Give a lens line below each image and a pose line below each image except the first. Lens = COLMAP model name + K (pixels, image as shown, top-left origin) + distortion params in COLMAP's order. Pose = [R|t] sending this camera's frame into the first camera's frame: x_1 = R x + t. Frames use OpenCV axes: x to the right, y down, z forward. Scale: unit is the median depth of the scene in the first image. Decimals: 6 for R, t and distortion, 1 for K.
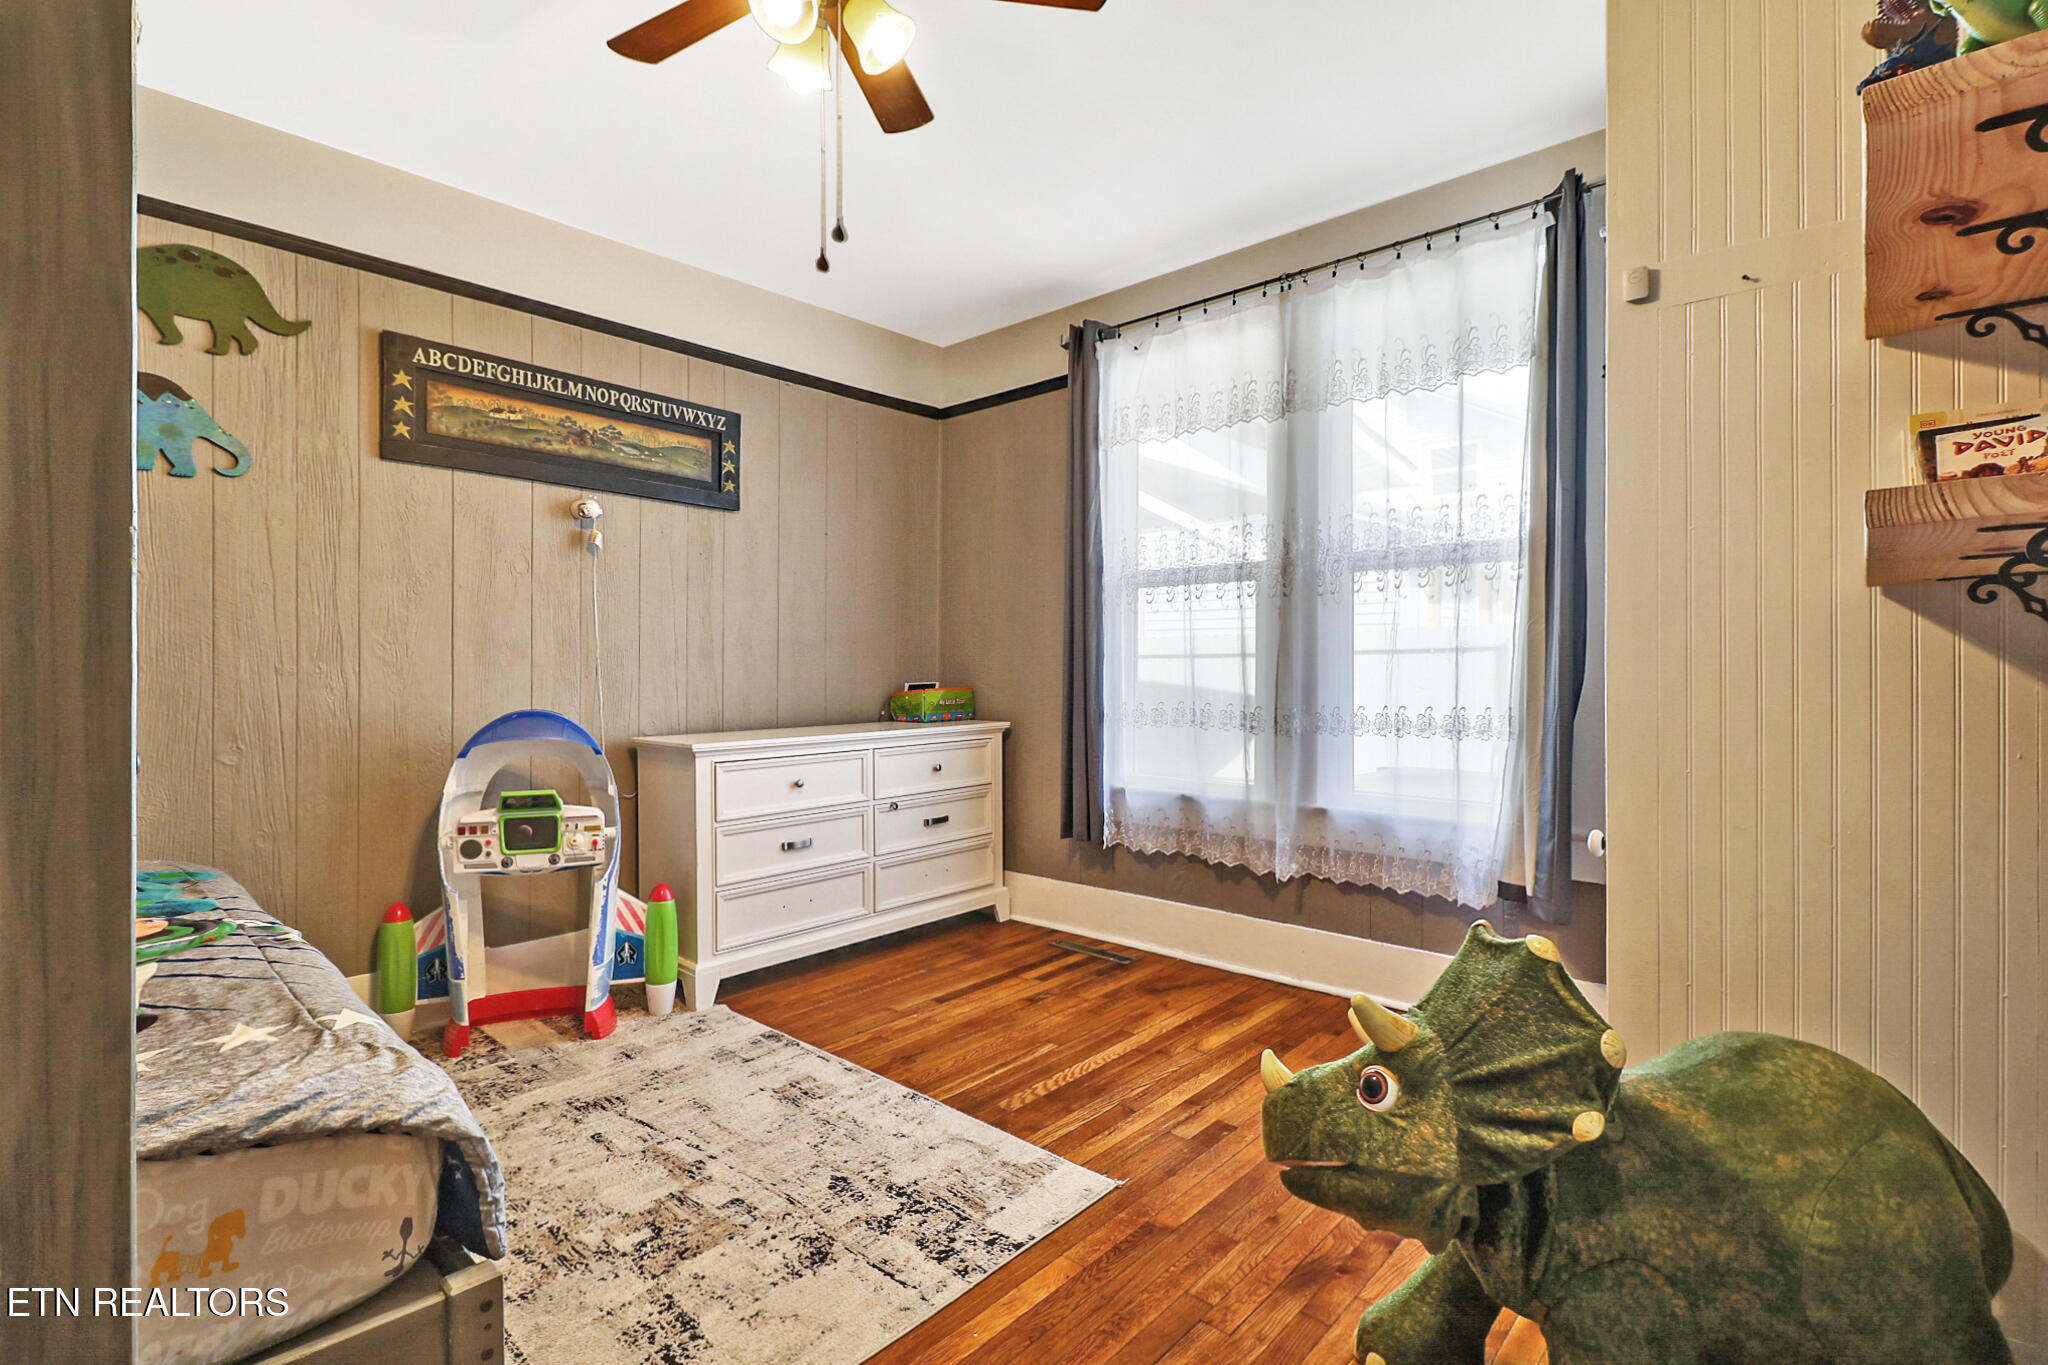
lens RADIAL K [[938.6, 0, 1037.5], [0, 938.6, 681.5], [0, 0, 1]] dist [0.024431, 0.000194]
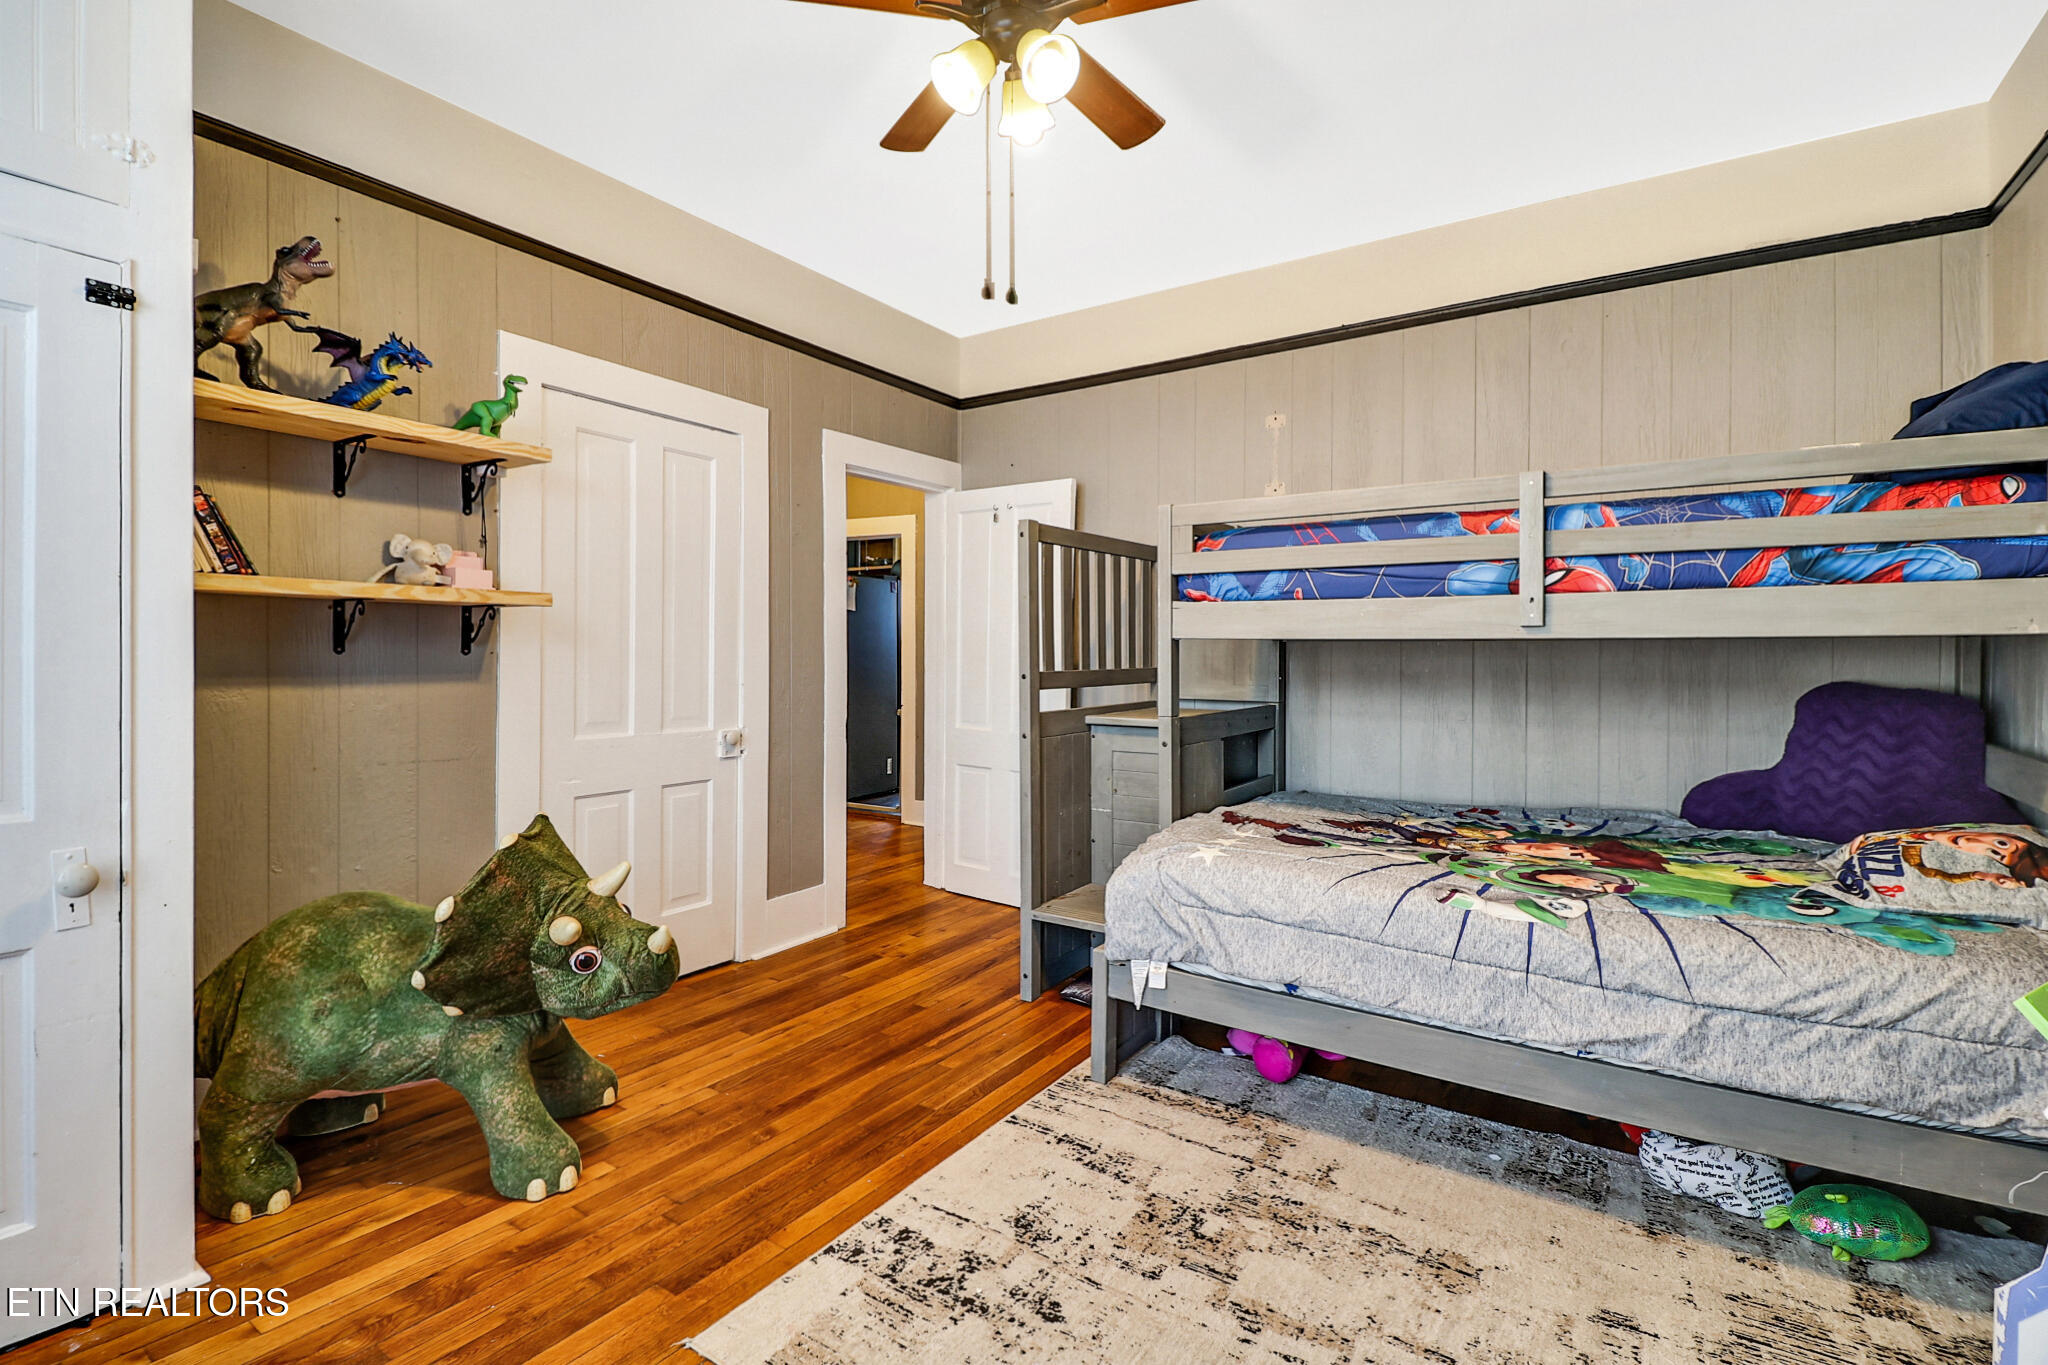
lens RADIAL K [[938.6, 0, 1021.3], [0, 938.6, 667.5], [0, 0, 1]] dist [0.024431, 0.000194]
pose [[-0.992398, -0.001494, -0.123062, -0.095304], [-0.003446, 0.999872, 0.015648, -0.028141], [0.123023, 0.015954, -0.992276, 1.972159]]
